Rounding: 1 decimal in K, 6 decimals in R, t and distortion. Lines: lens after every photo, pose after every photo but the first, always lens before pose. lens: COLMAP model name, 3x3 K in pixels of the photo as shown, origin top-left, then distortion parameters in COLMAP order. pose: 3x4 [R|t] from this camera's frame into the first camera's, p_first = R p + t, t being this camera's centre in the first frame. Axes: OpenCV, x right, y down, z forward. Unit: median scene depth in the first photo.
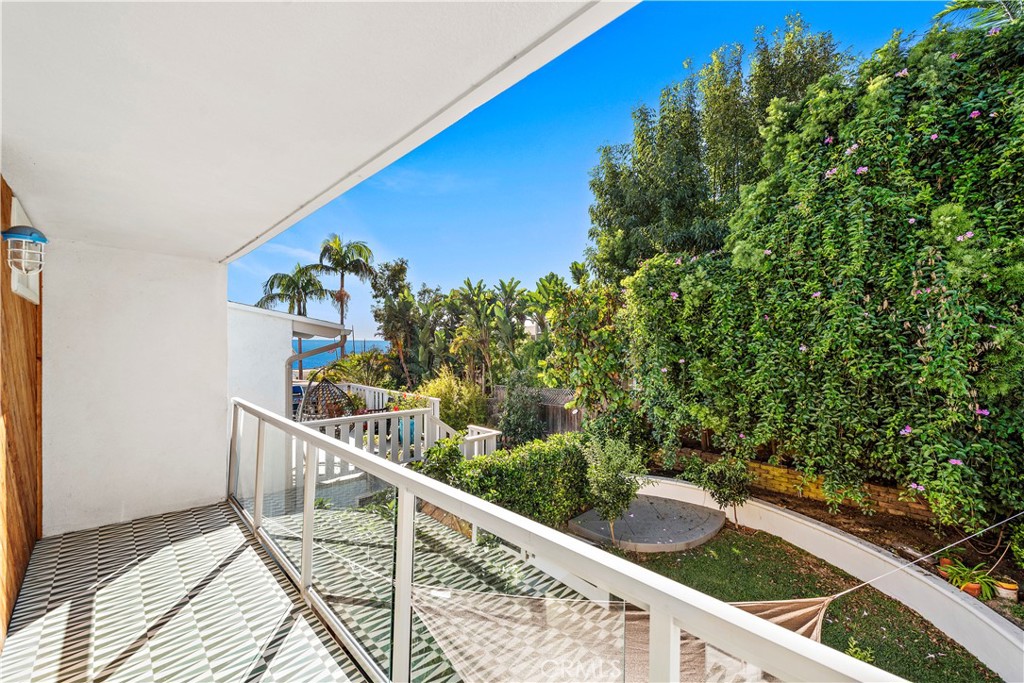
lens RADIAL K [[401.6, 0, 509.5], [0, 401.6, 342.1], [0, 0, 1]] dist [0.012485, -0.000991]
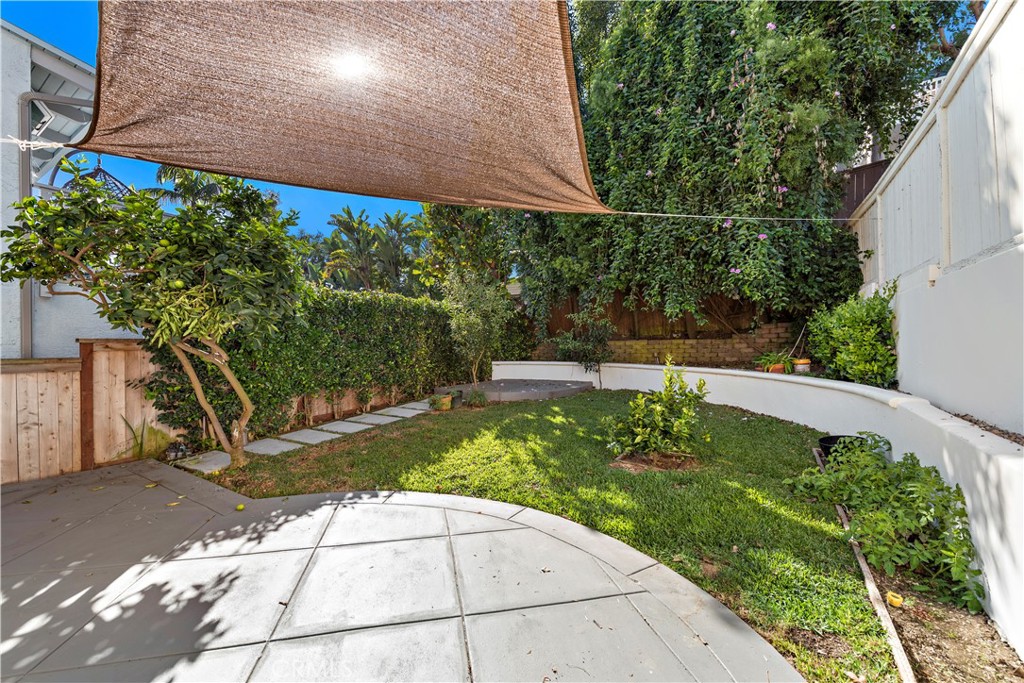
lens RADIAL K [[409.5, 0, 507.0], [0, 409.5, 336.8], [0, 0, 1]] dist [0.011657, 0.000012]
pose [[0.976085, -0.000070, 0.217387, 0.128106], [0.002517, 0.999937, -0.010979, 0.408105], [-0.217373, 0.011263, 0.976024, 0.049947]]
